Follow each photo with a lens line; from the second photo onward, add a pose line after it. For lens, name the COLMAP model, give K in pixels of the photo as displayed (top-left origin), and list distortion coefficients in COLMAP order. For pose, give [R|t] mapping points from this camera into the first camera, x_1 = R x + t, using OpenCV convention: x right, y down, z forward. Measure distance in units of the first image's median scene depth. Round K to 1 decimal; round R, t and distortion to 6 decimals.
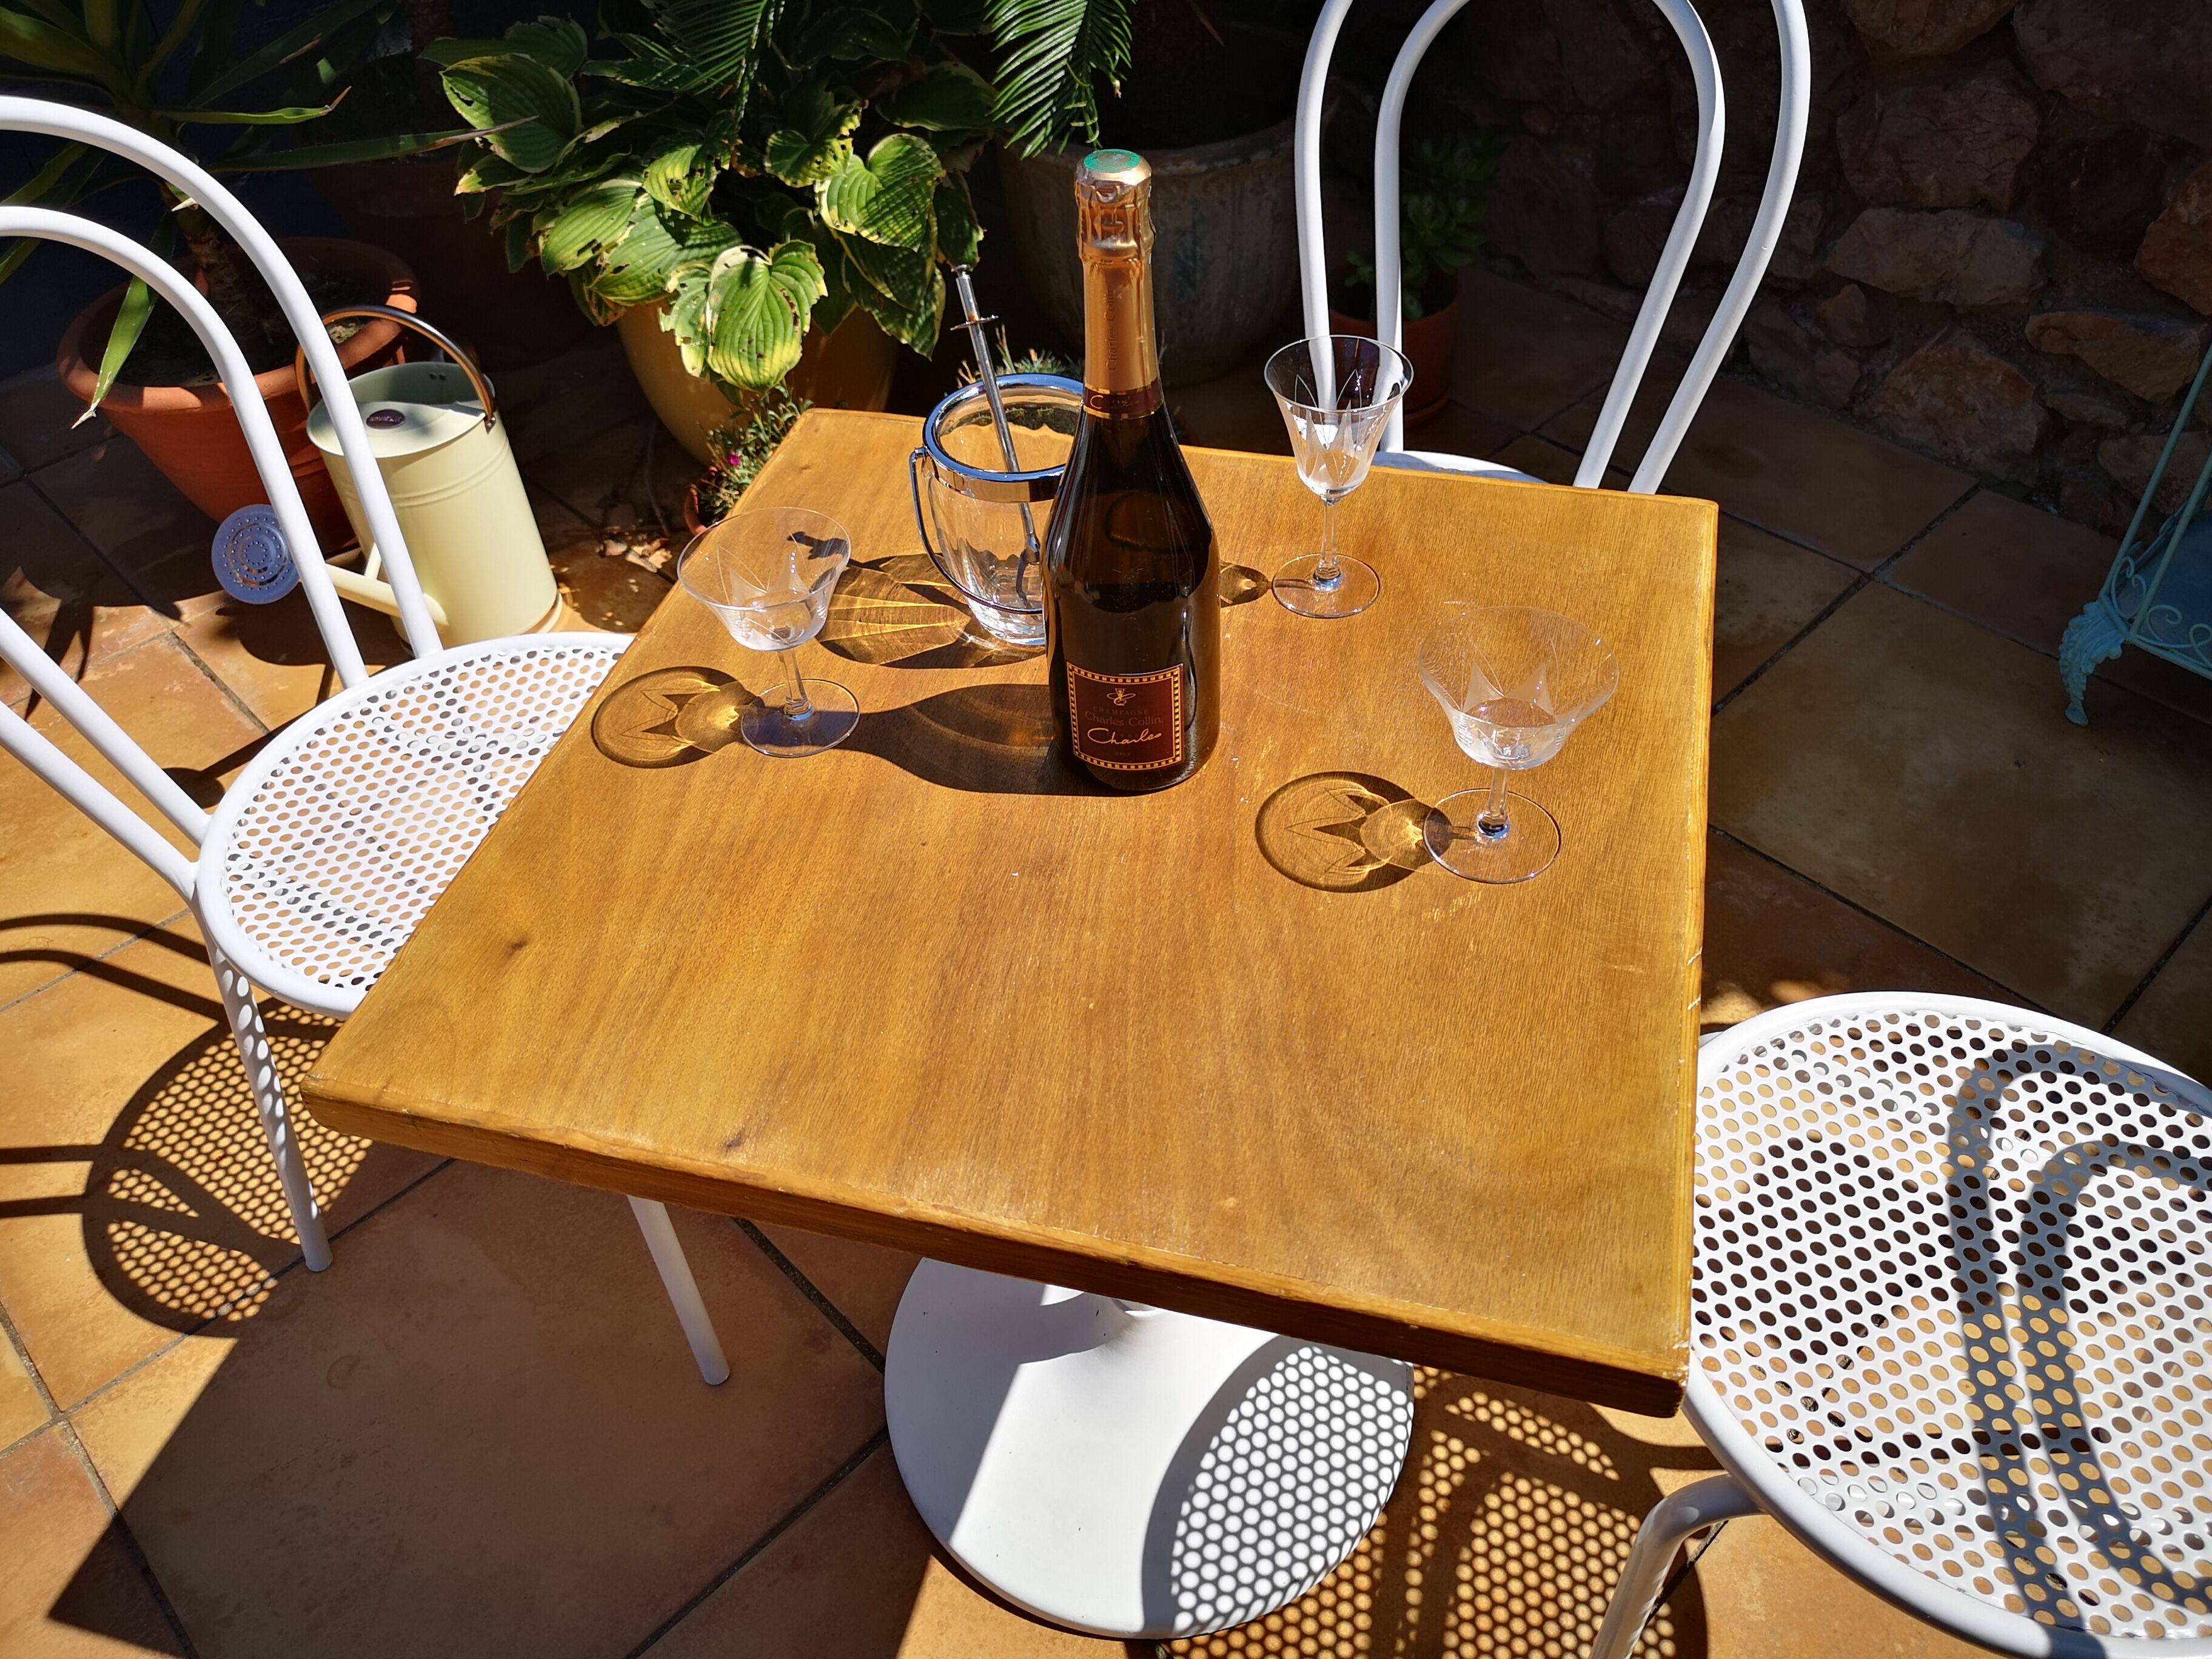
lens RADIAL K [[1732.9, 0, 1103.1], [0, 1732.9, 847.7], [0, 0, 1]] dist [0.005270, -0.006453]
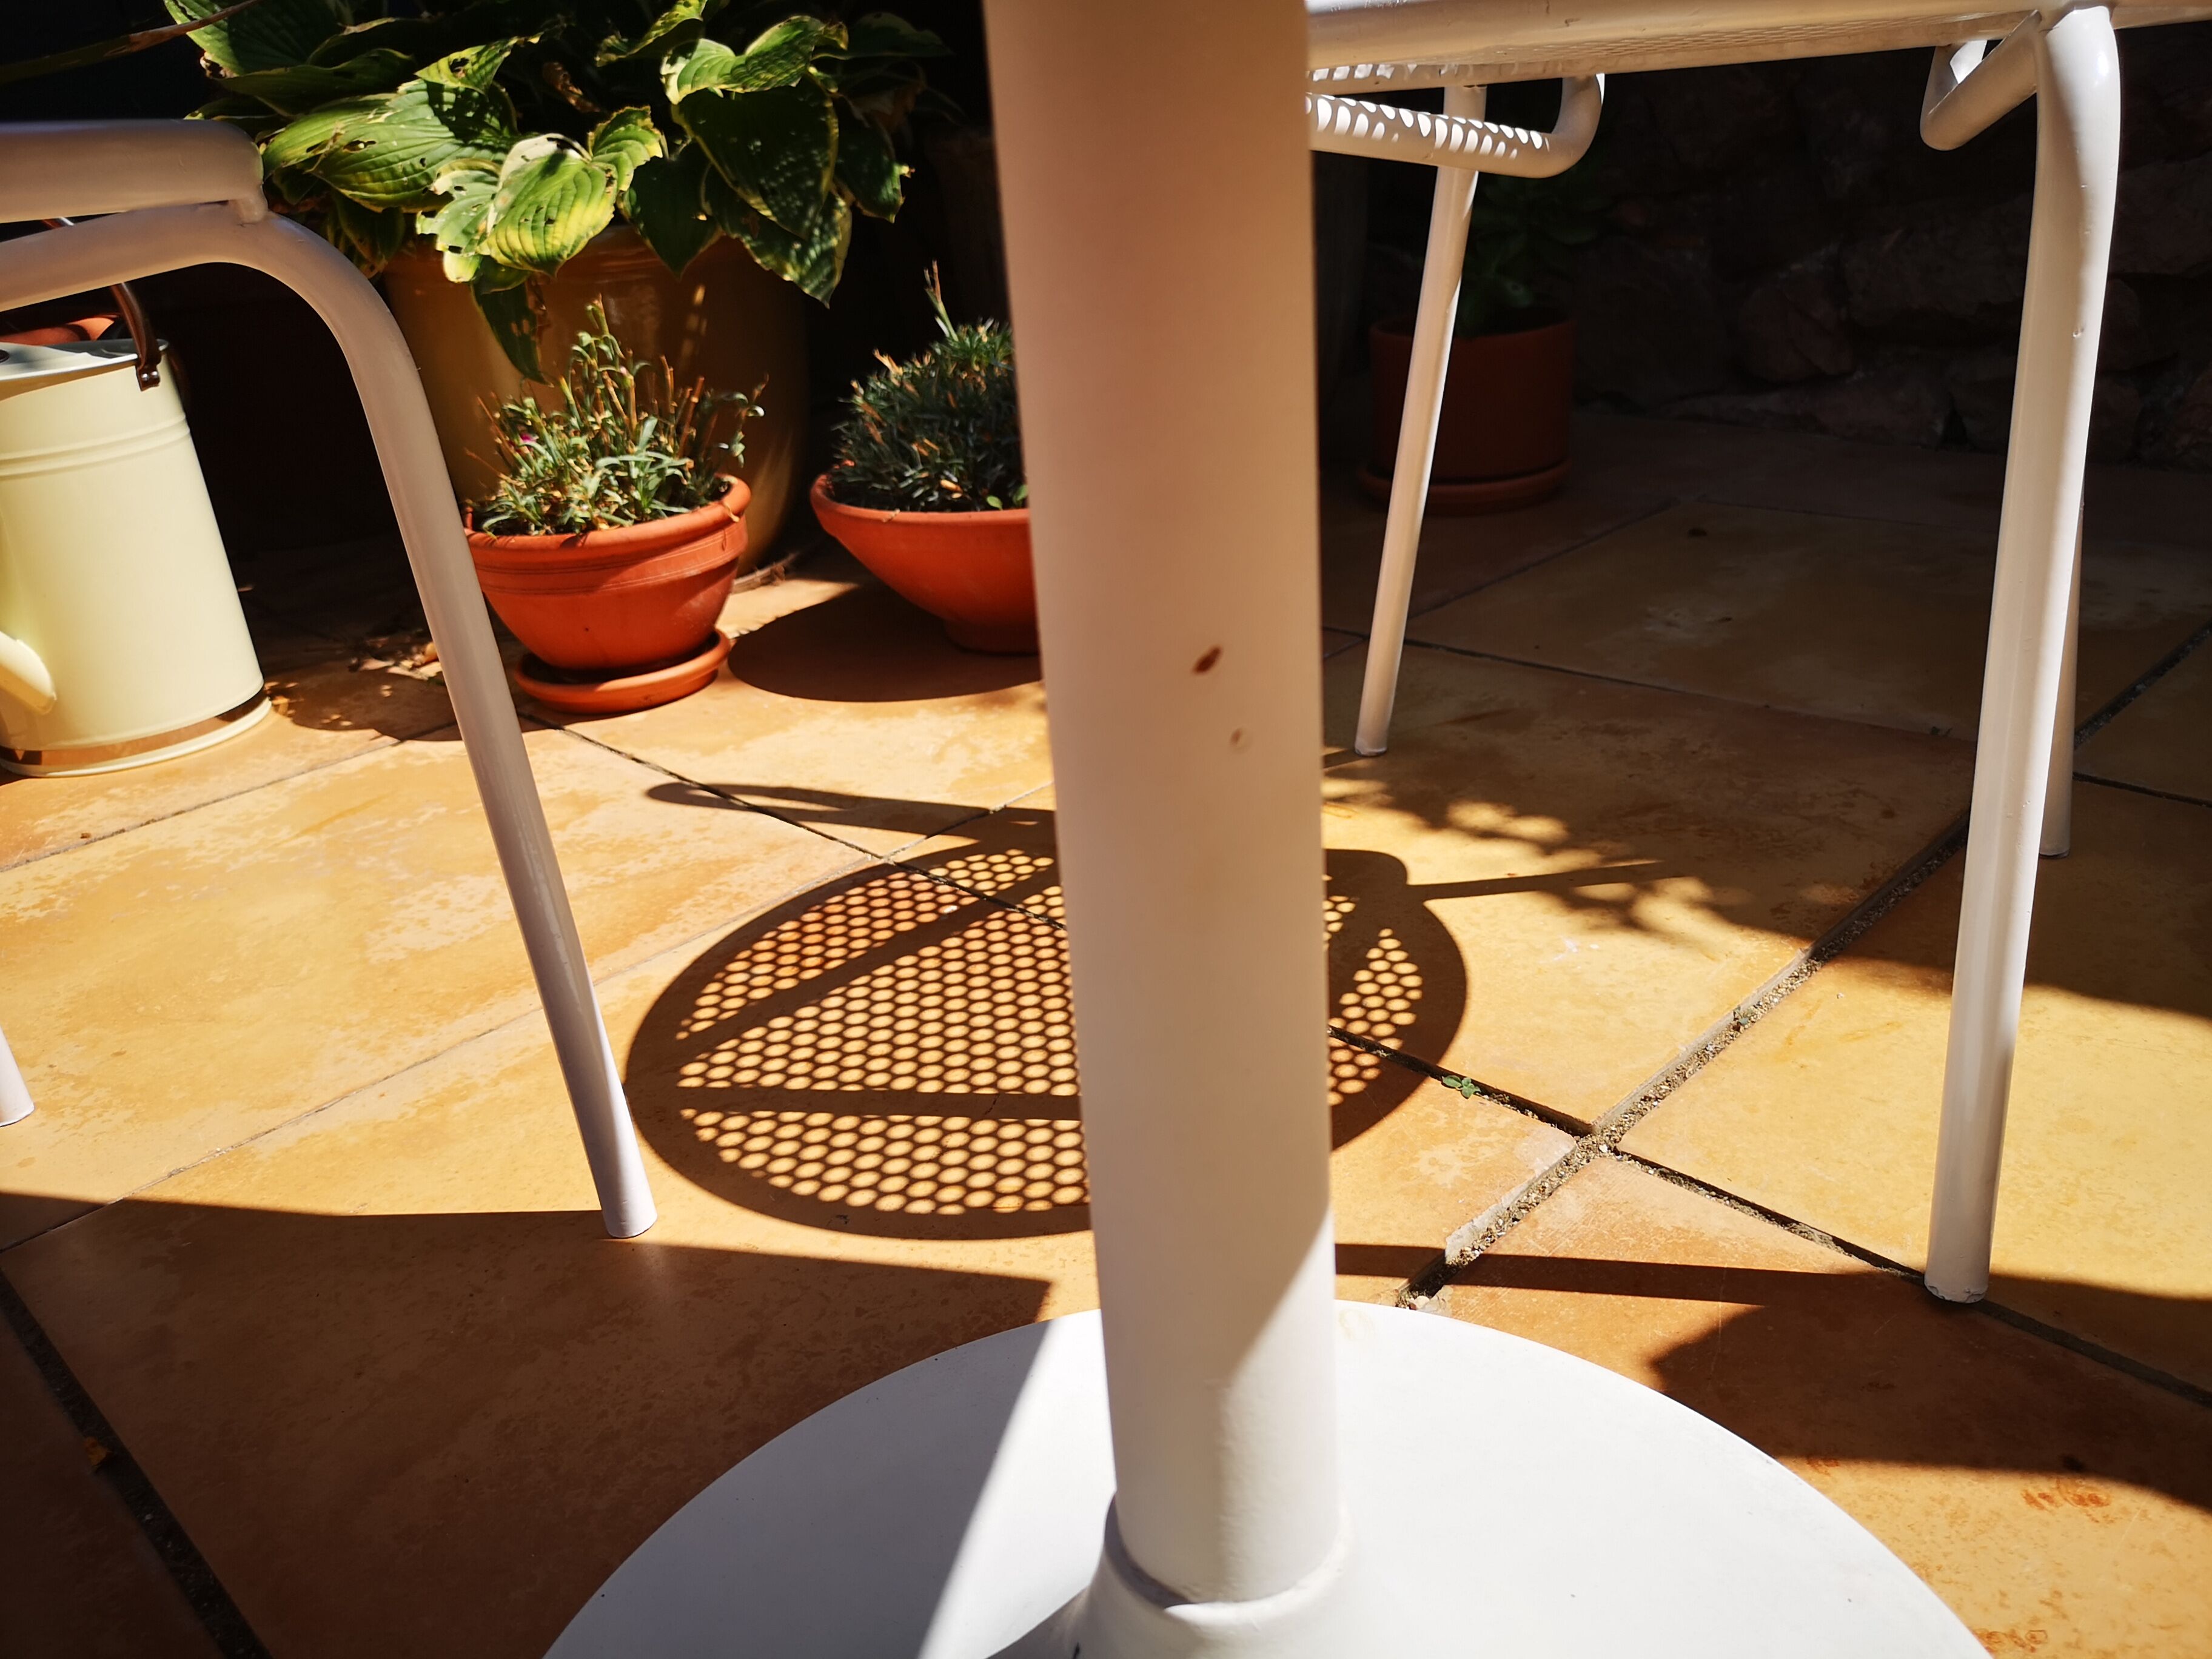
lens RADIAL K [[1732.9, 0, 1107.2], [0, 1732.9, 844.4], [0, 0, 1]] dist [0.005270, -0.006453]
pose [[0.999435, -0.033270, -0.004835, 0.006423], [0.029454, 0.935841, -0.351191, 0.166282], [0.016209, 0.350850, 0.936291, 0.467756]]
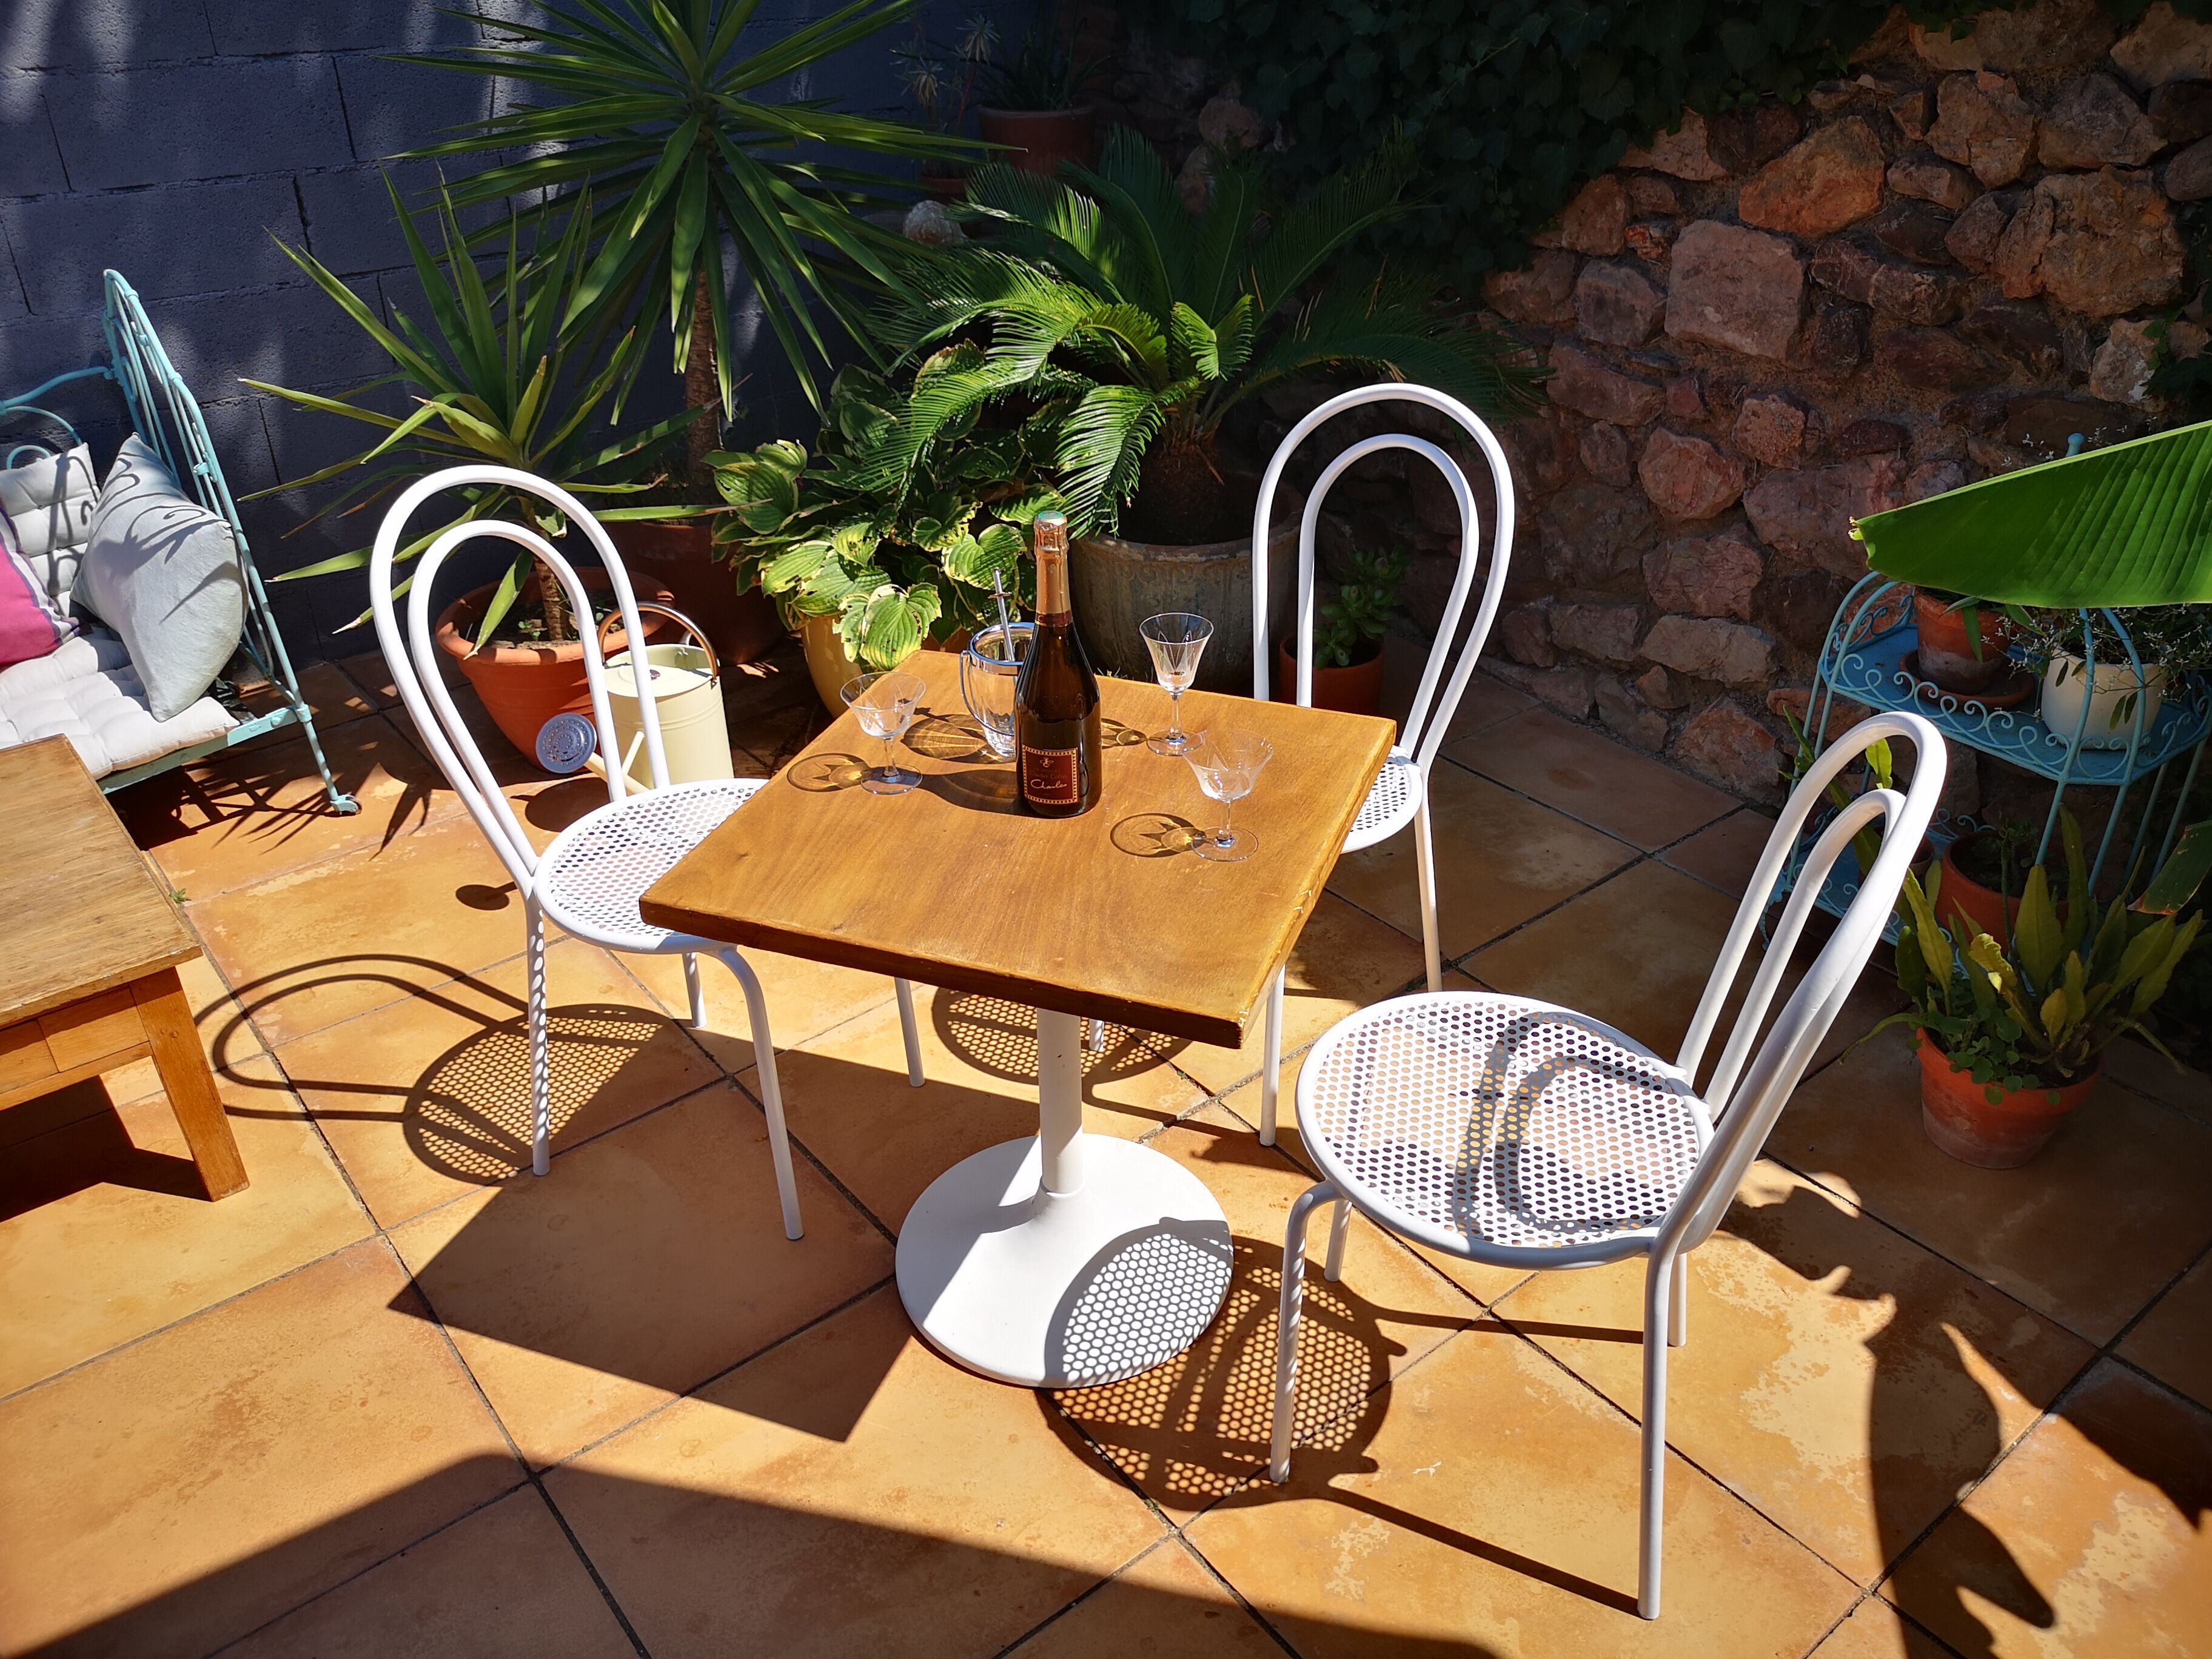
lens RADIAL K [[1732.9, 0, 1110.0], [0, 1732.9, 816.2], [0, 0, 1]] dist [0.005270, -0.006453]
pose [[0.995412, 0.071467, -0.063614, 0.099322], [-0.084810, 0.966838, -0.240897, 0.208883], [0.044288, 0.245187, 0.968464, -0.437597]]
